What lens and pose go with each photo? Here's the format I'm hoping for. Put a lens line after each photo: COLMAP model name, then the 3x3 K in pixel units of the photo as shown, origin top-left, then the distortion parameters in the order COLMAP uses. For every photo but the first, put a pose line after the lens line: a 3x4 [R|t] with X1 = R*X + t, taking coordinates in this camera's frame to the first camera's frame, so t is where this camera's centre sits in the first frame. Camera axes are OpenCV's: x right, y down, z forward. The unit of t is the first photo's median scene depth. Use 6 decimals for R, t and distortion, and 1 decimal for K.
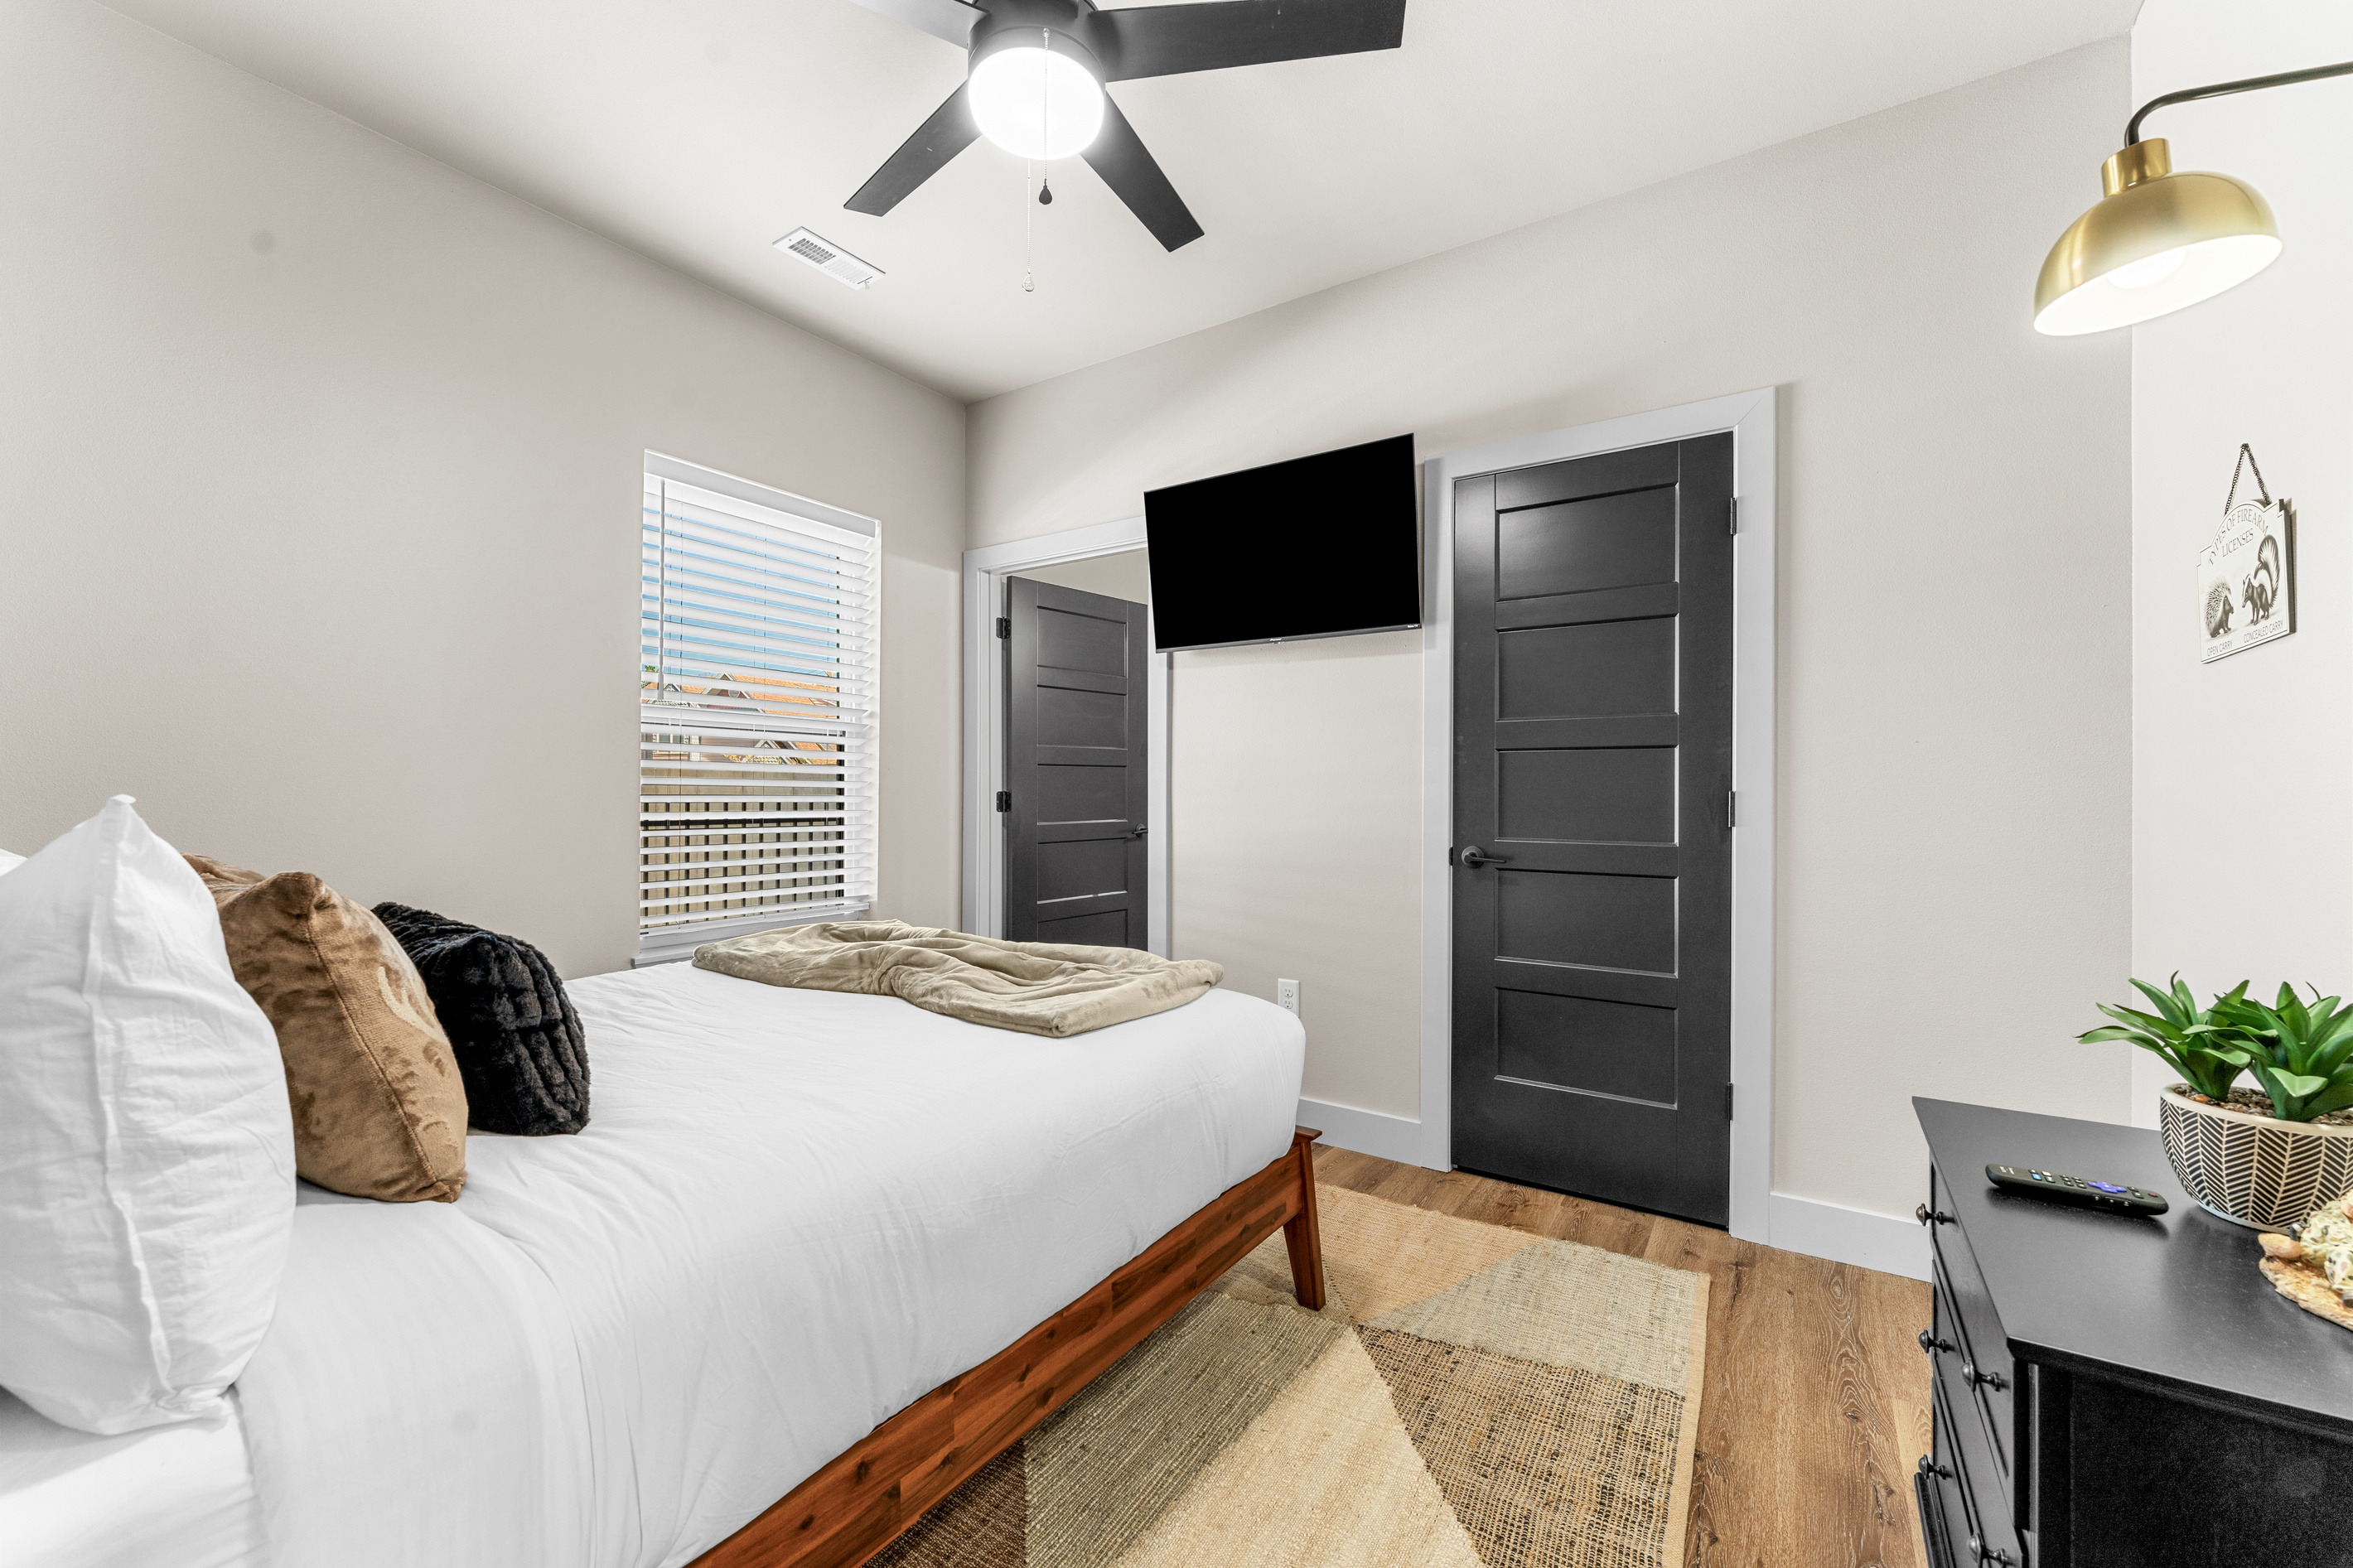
lens RADIAL K [[936.7, 0, 1181.5], [0, 936.7, 785.0], [0, 0, 1]] dist [-0.001355, 0.000362]
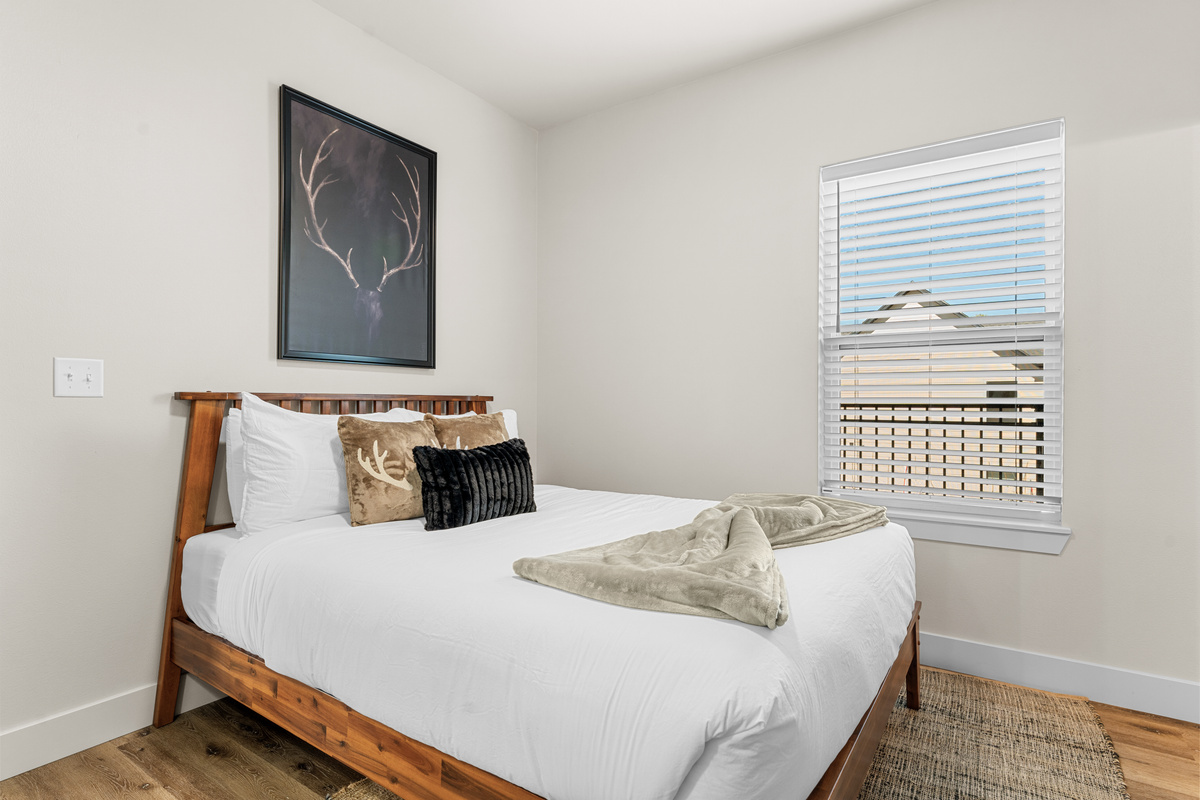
lens RADIAL K [[629.8, 0, 601.8], [0, 629.8, 393.5], [0, 0, 1]] dist [-0.001774, 0.000127]
pose [[-0.009977, 0.004455, -0.999940, 0.947969], [0.001140, 0.999989, 0.004444, 0.005846], [0.999950, -0.001095, -0.009982, 1.430842]]
